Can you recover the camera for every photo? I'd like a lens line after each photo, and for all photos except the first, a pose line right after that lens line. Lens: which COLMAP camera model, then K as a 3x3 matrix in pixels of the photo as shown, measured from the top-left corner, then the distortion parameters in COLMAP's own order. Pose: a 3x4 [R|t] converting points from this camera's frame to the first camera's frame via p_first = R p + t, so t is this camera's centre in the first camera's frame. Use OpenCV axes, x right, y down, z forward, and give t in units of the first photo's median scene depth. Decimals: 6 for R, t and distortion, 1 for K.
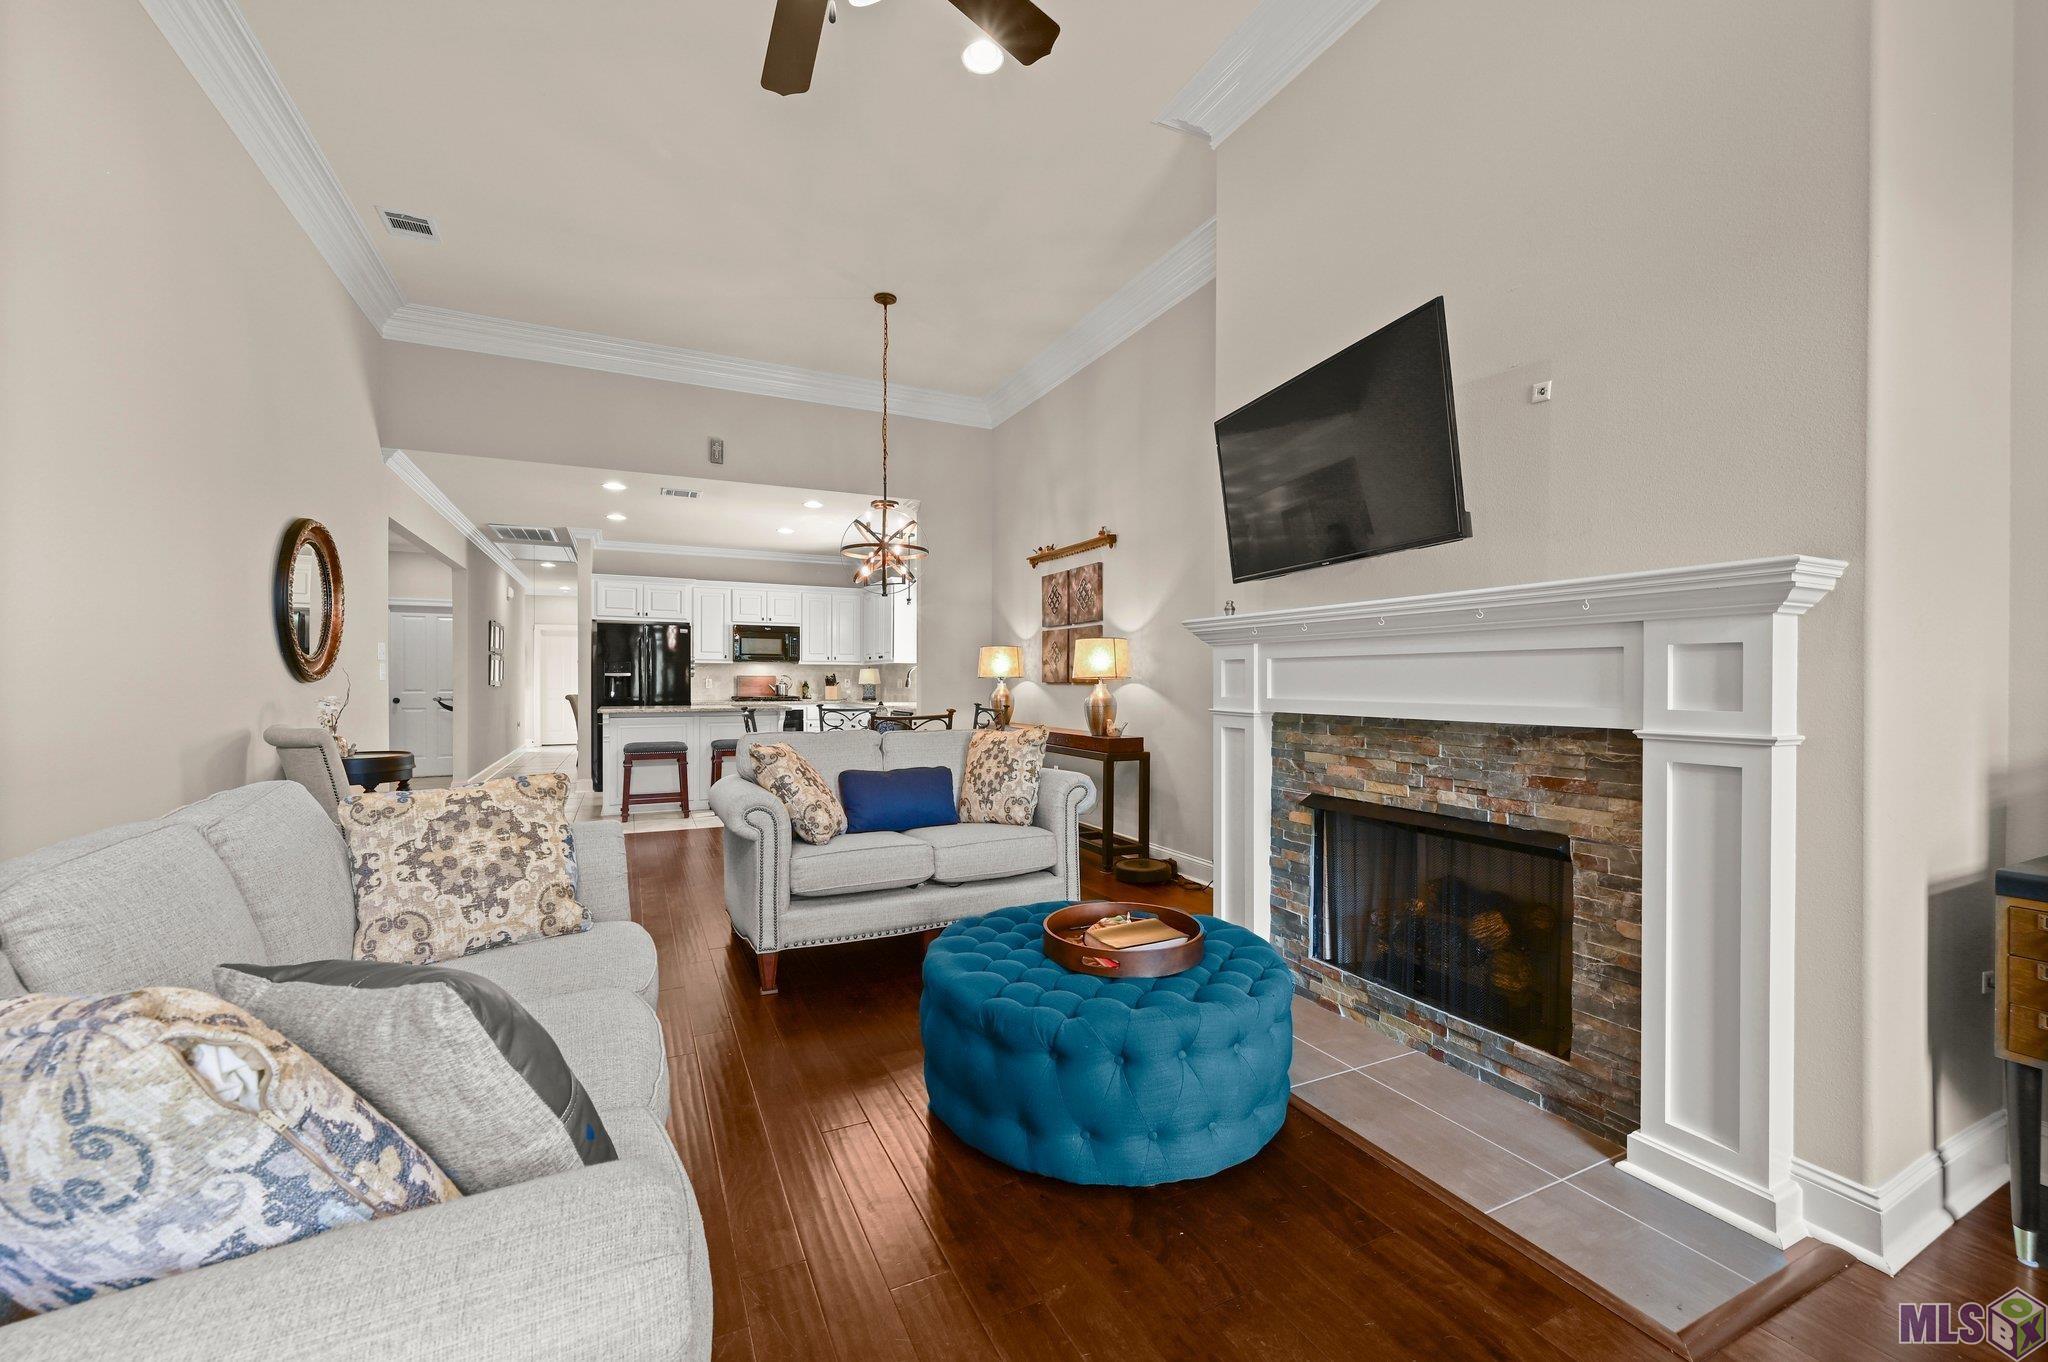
lens RADIAL K [[812.2, 0, 1012.0], [0, 812.2, 687.4], [0, 0, 1]] dist [0.000712, -0.000034]
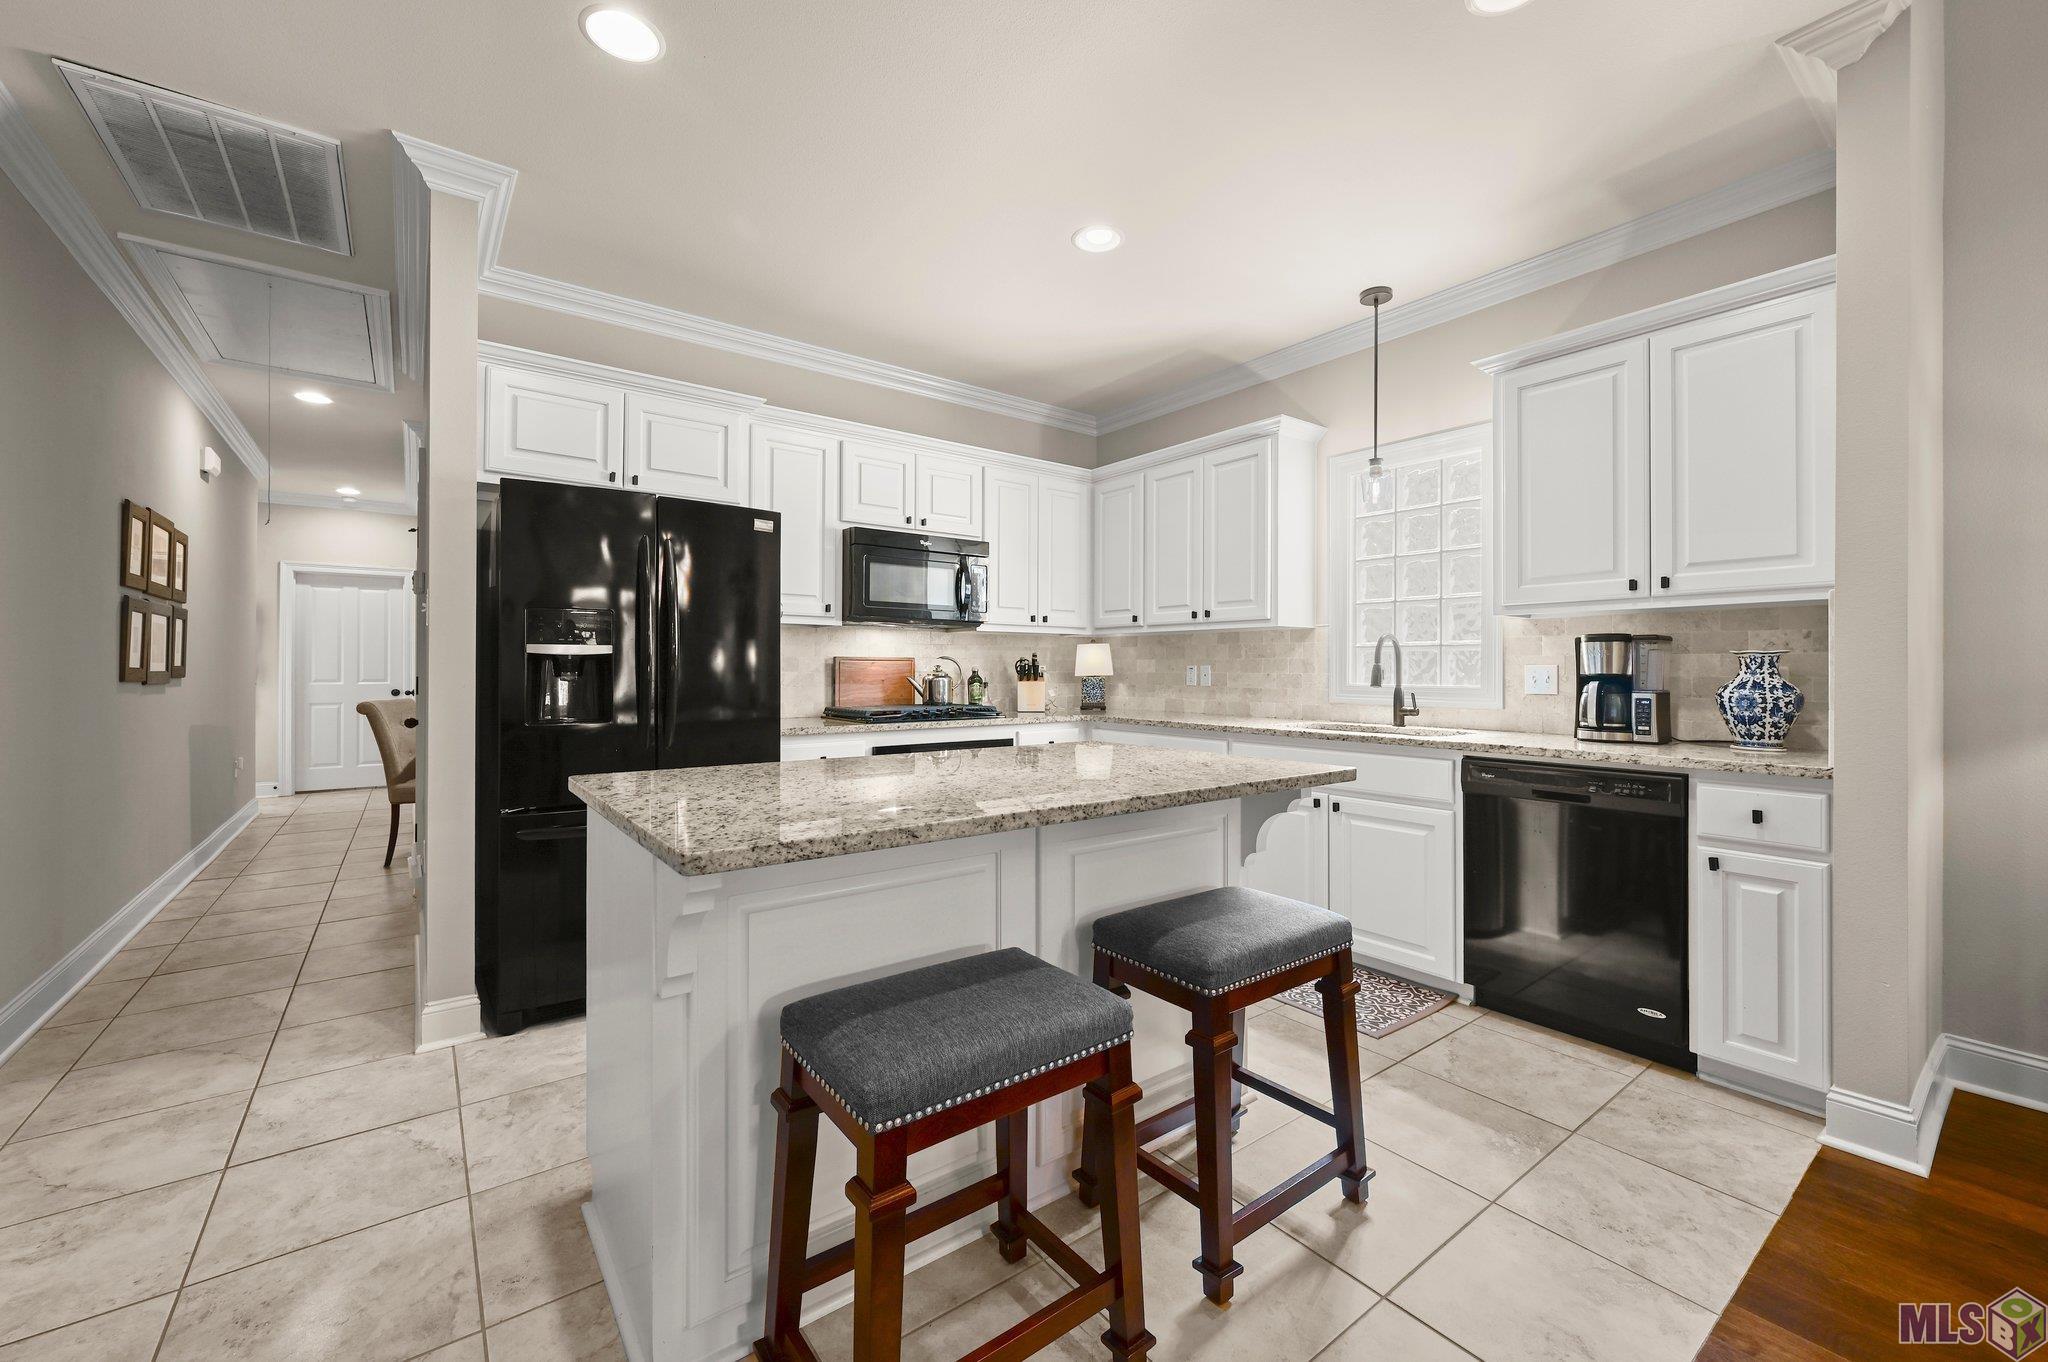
lens RADIAL K [[812.2, 0, 1021.2], [0, 812.2, 673.9], [0, 0, 1]] dist [0.000712, -0.000034]
pose [[0.979633, -0.002583, 0.200779, -0.323025], [0.003930, 0.999972, -0.006309, -0.002882], [-0.200758, 0.006970, 0.979616, 0.561897]]
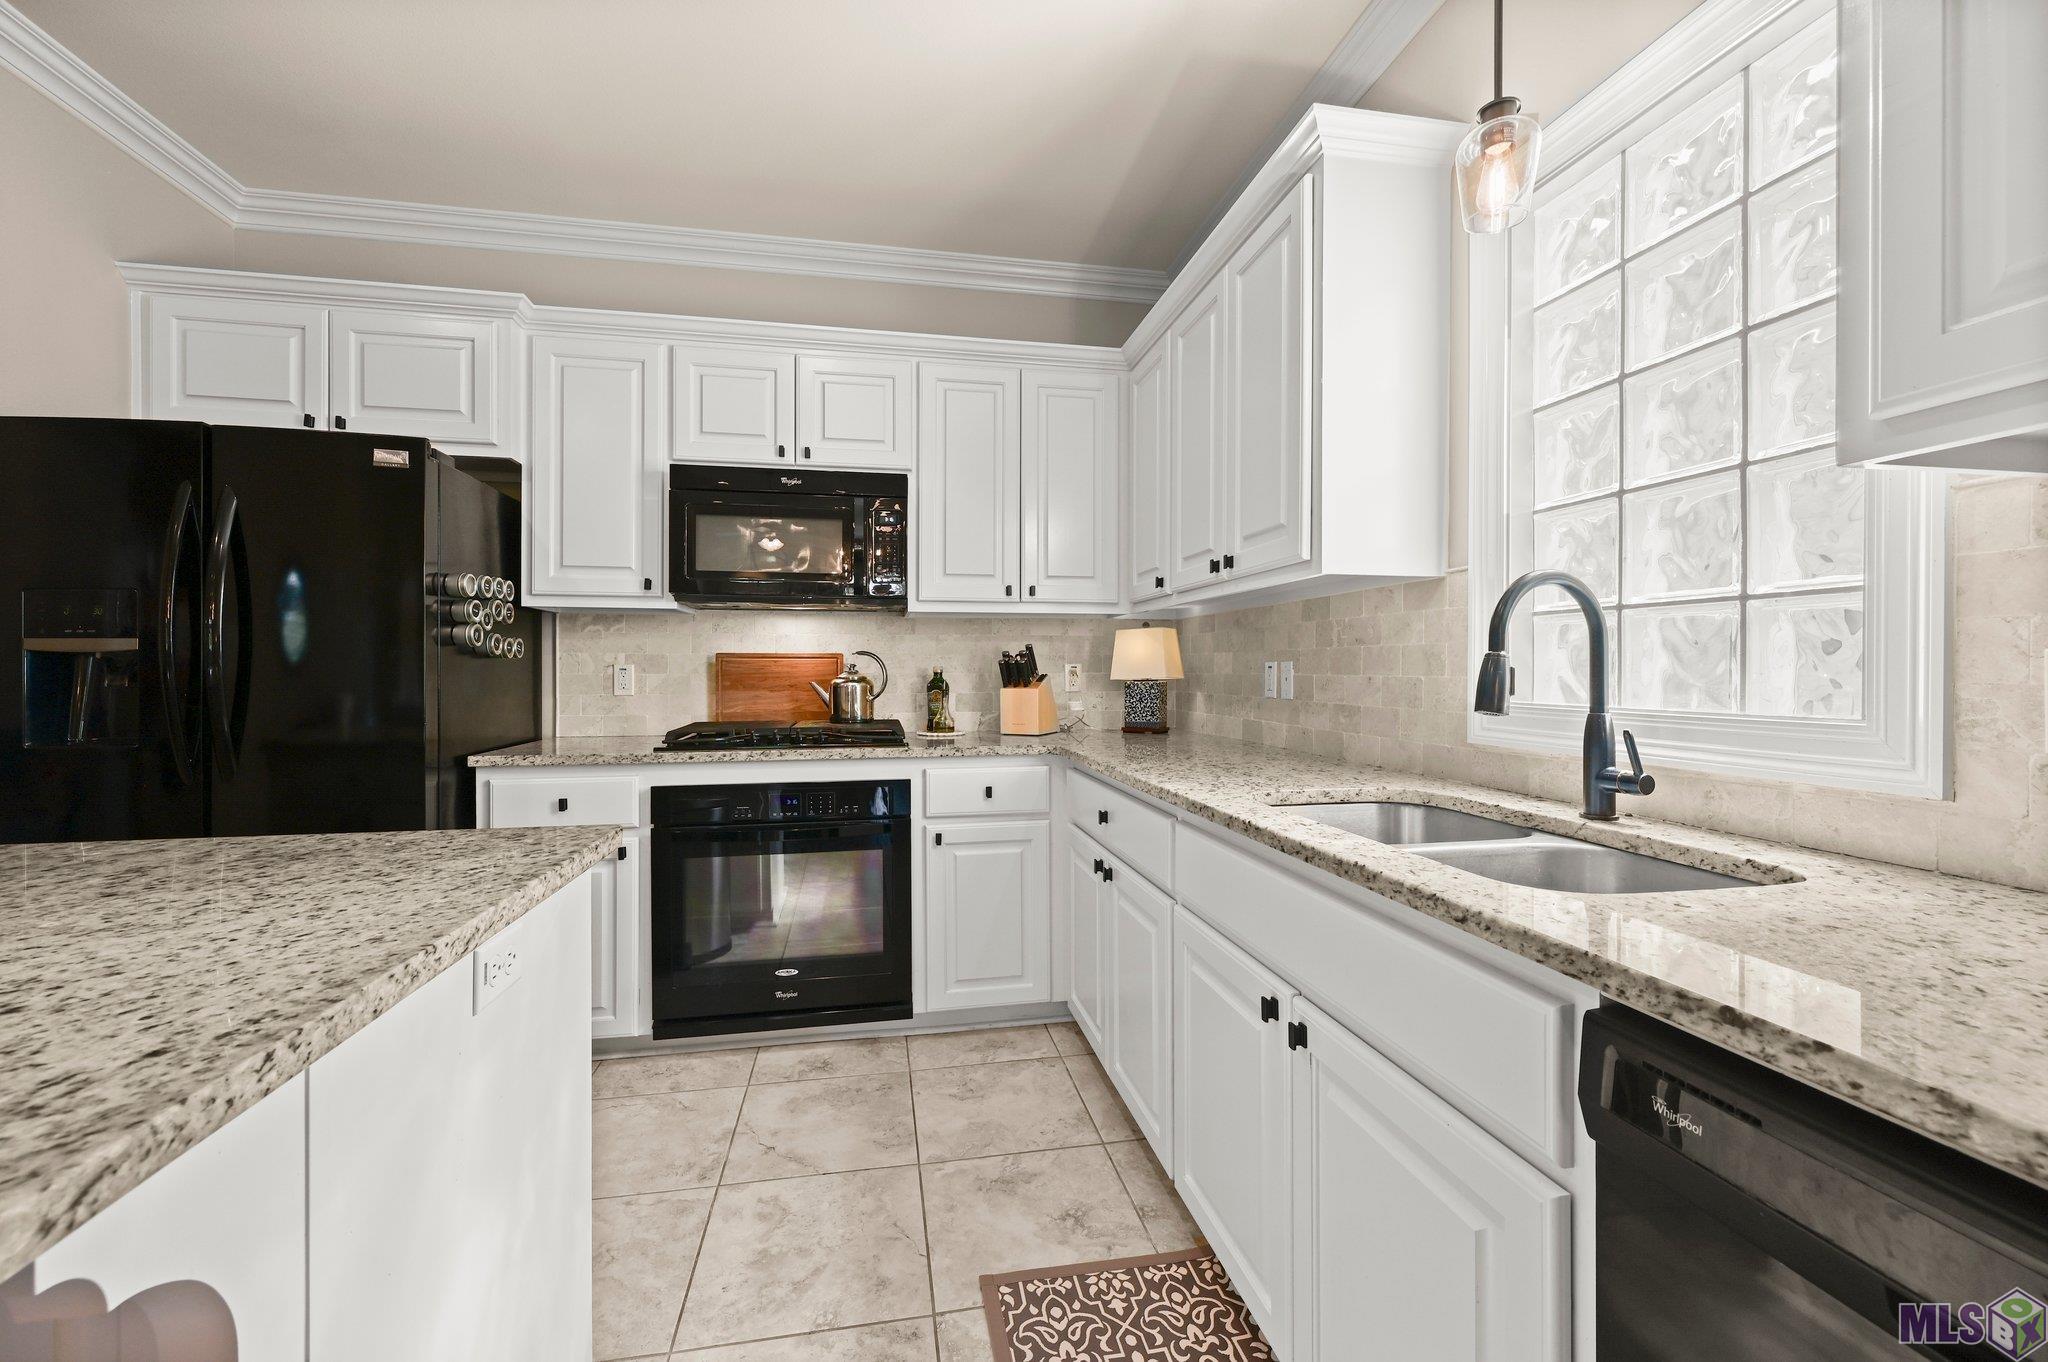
lens RADIAL K [[812.2, 0, 1013.7], [0, 812.2, 686.9], [0, 0, 1]] dist [0.000712, -0.000034]
pose [[0.965744, 0.001167, -0.259494, -0.149596], [0.001095, 0.999963, 0.008573, -0.004428], [0.259495, -0.008563, 0.965707, 0.721631]]
